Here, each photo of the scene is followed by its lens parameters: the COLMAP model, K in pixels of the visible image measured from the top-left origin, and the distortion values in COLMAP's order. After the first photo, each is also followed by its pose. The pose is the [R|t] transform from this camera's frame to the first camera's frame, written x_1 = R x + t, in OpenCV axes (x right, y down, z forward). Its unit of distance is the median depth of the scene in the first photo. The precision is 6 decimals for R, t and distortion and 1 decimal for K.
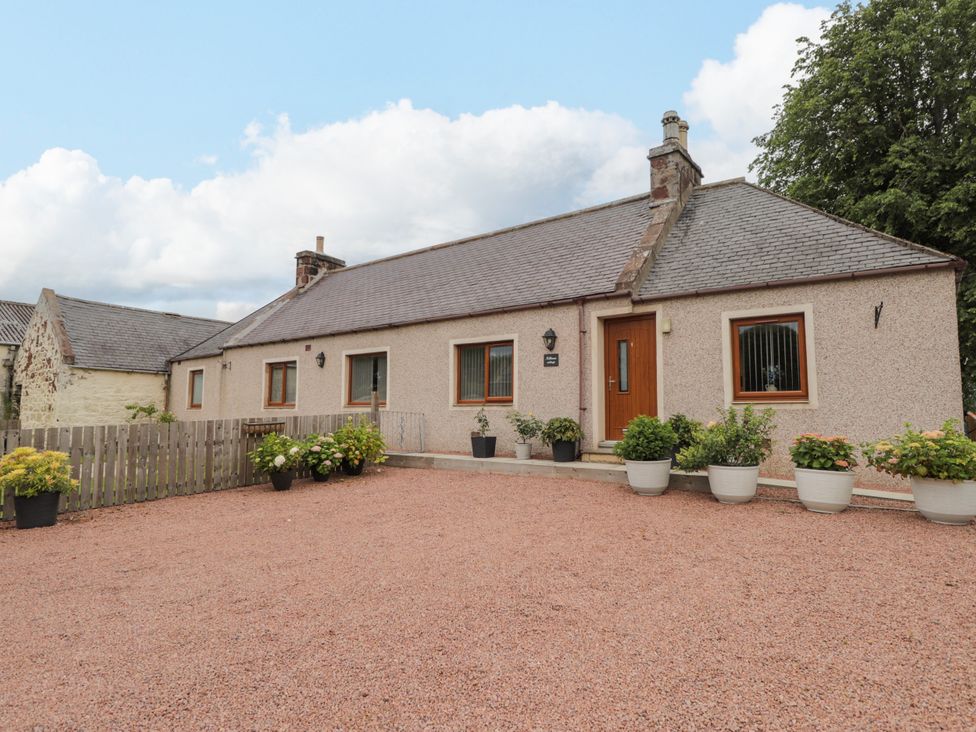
lens RADIAL K [[549.2, 0, 488.0], [0, 549.2, 366.0], [0, 0, 1]] dist [0.003975, -0.016259]
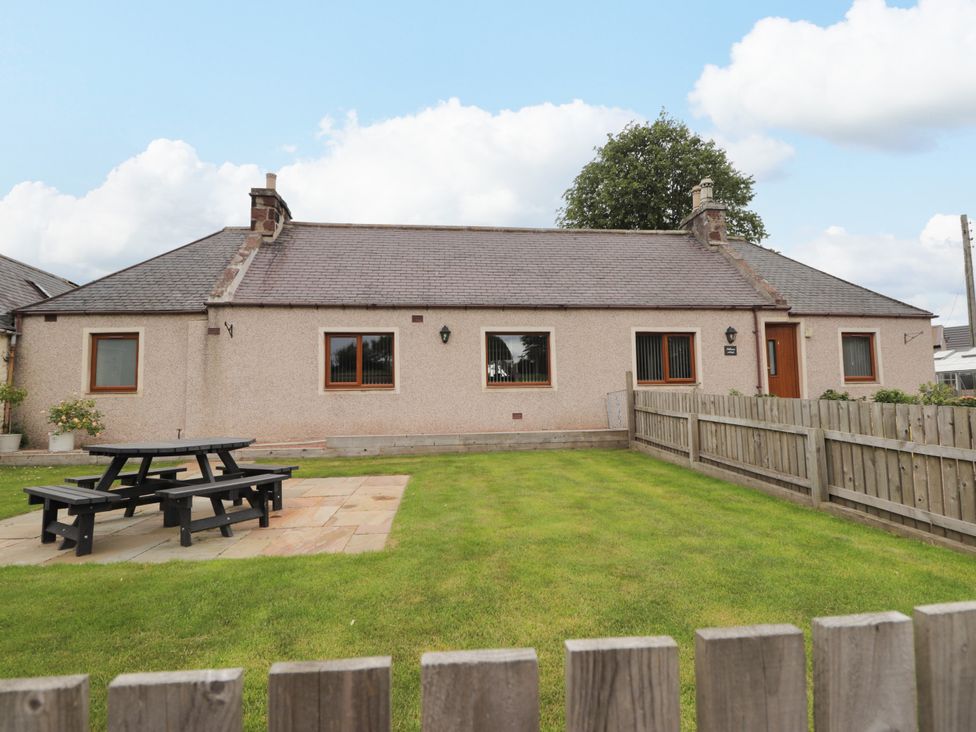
lens RADIAL K [[512.1, 0, 488.0], [0, 512.1, 366.0], [0, 0, 1]] dist [-0.001151, -0.011347]
pose [[0.723988, 0.038034, 0.688763, -1.051256], [-0.041133, 0.999082, -0.011933, 0.059169], [-0.688585, -0.019692, 0.724888, 0.472216]]
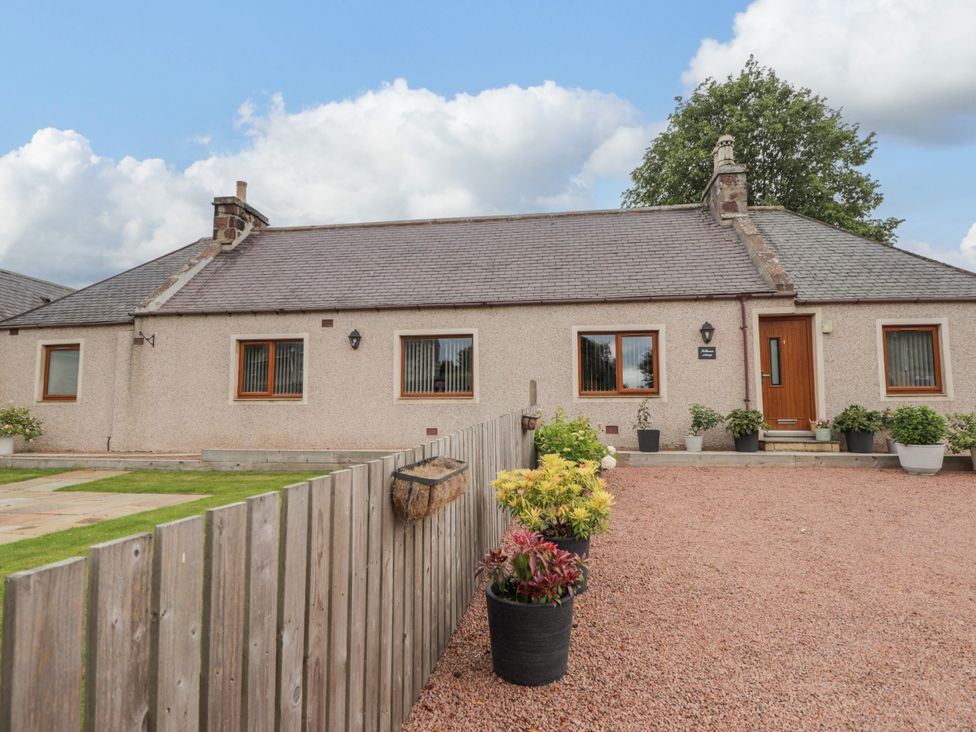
lens RADIAL K [[549.2, 0, 488.0], [0, 549.2, 366.0], [0, 0, 1]] dist [0.003975, -0.016259]
pose [[0.877309, 0.040600, 0.478206, -0.662709], [-0.038301, 0.999160, -0.014564, 0.040043], [-0.478396, -0.005539, 0.878127, 0.281253]]
